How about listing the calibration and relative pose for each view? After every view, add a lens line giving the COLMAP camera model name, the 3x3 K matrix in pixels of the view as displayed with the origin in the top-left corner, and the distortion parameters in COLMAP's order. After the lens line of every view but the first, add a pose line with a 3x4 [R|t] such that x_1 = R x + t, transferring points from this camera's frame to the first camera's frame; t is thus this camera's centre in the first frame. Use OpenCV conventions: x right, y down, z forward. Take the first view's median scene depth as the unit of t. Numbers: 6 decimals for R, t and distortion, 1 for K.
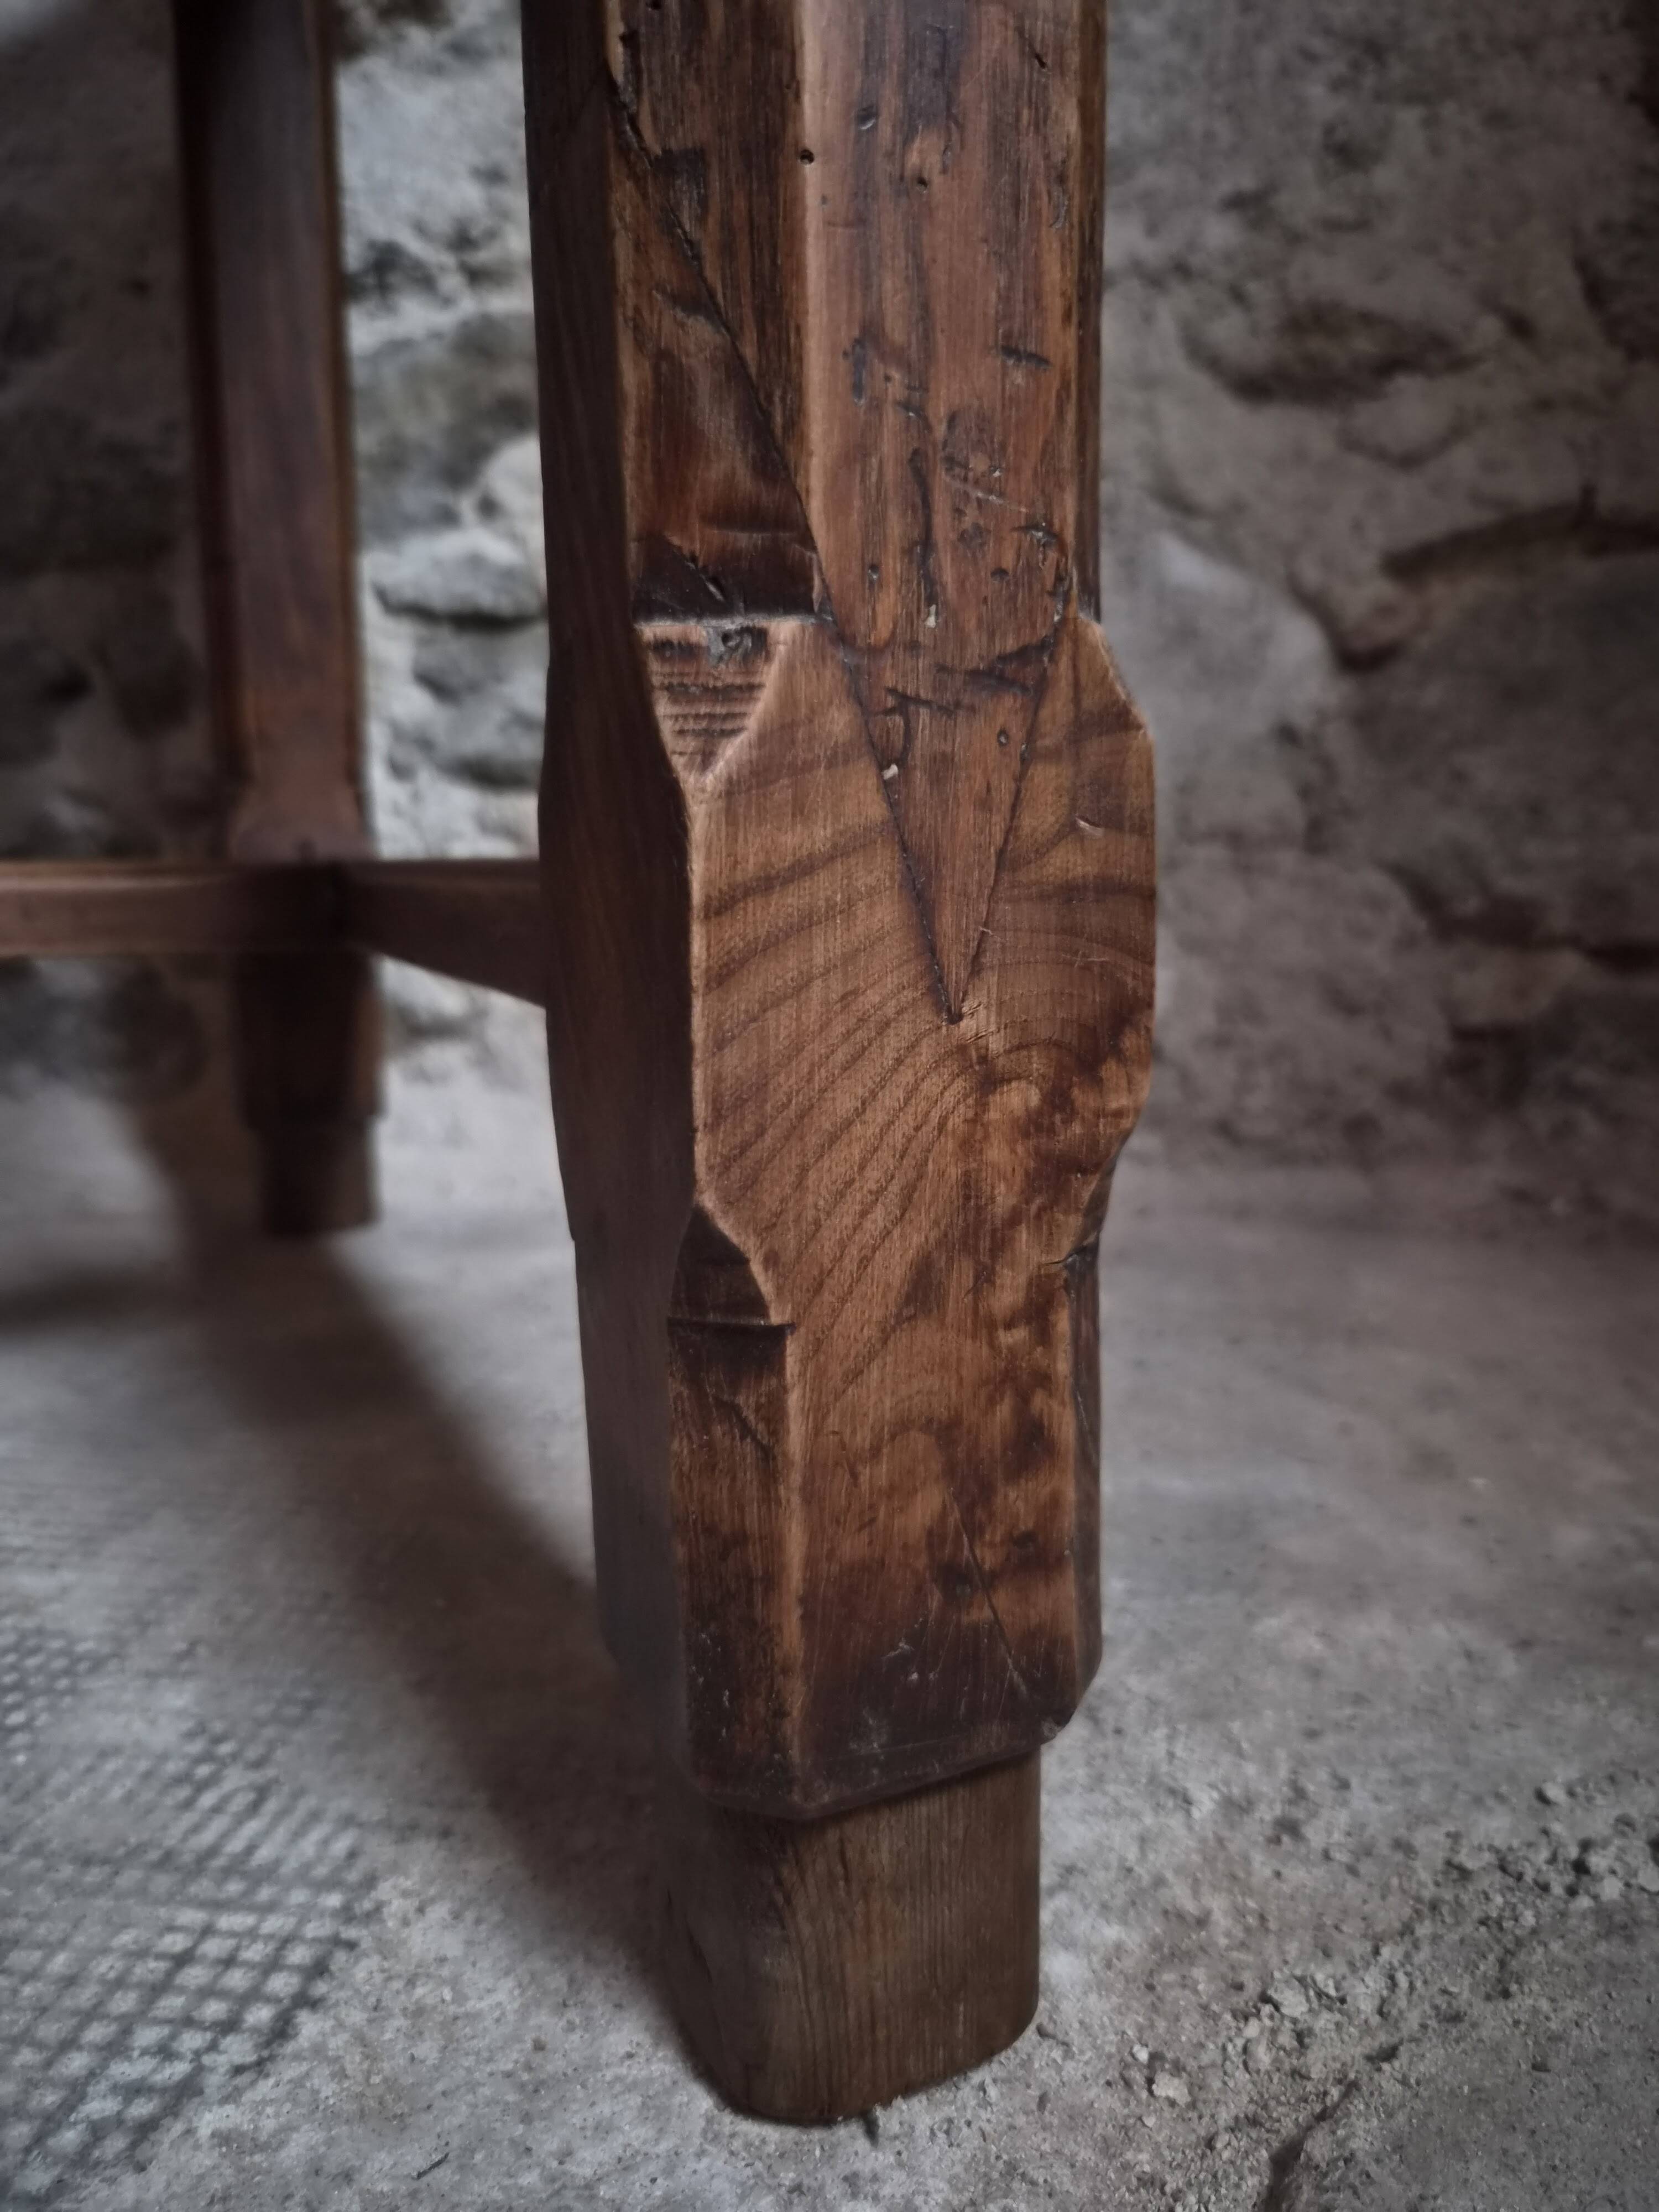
lens RADIAL K [[1561.8, 0, 852.7], [0, 1561.8, 1115.2], [0, 0, 1]] dist [0.005437, -0.005893]
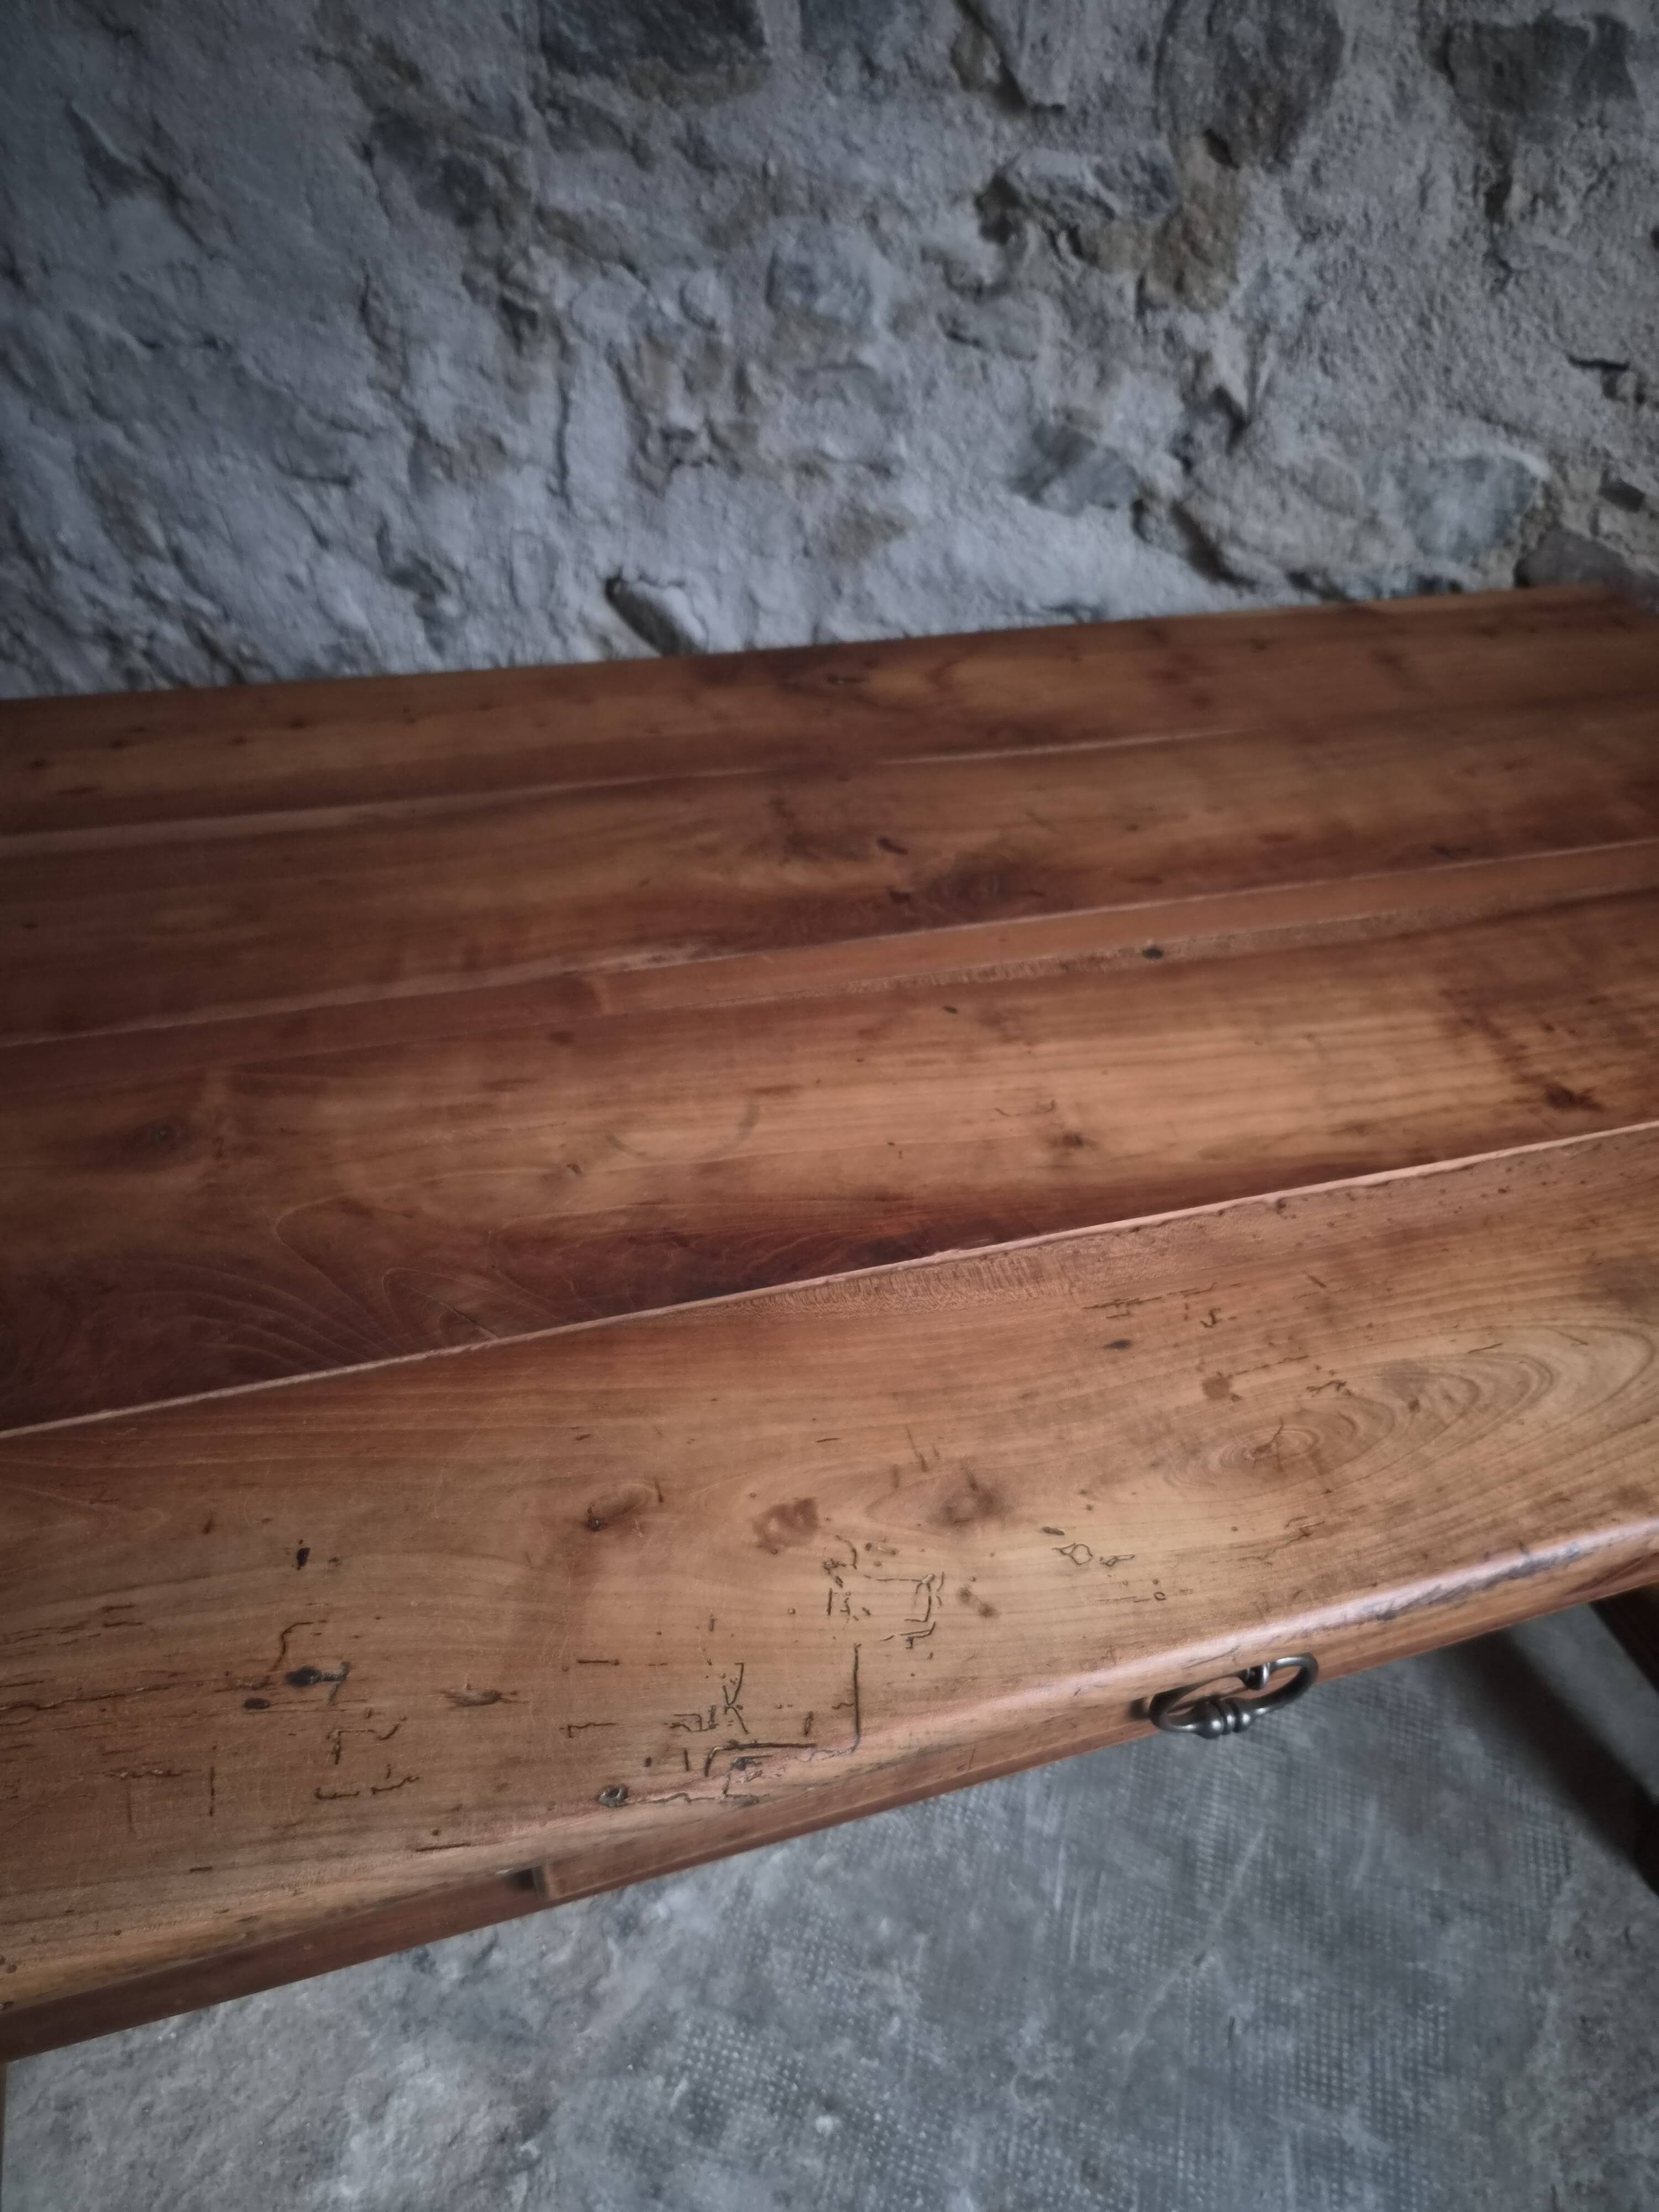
lens RADIAL K [[1507.1, 0, 839.5], [0, 1507.1, 1120.5], [0, 0, 1]] dist [0.050007, -0.047074]
pose [[0.987641, 0.149468, -0.047168, -0.985709], [-0.102752, 0.844713, 0.525263, -1.342569], [0.118354, -0.513925, 0.849631, -0.798359]]
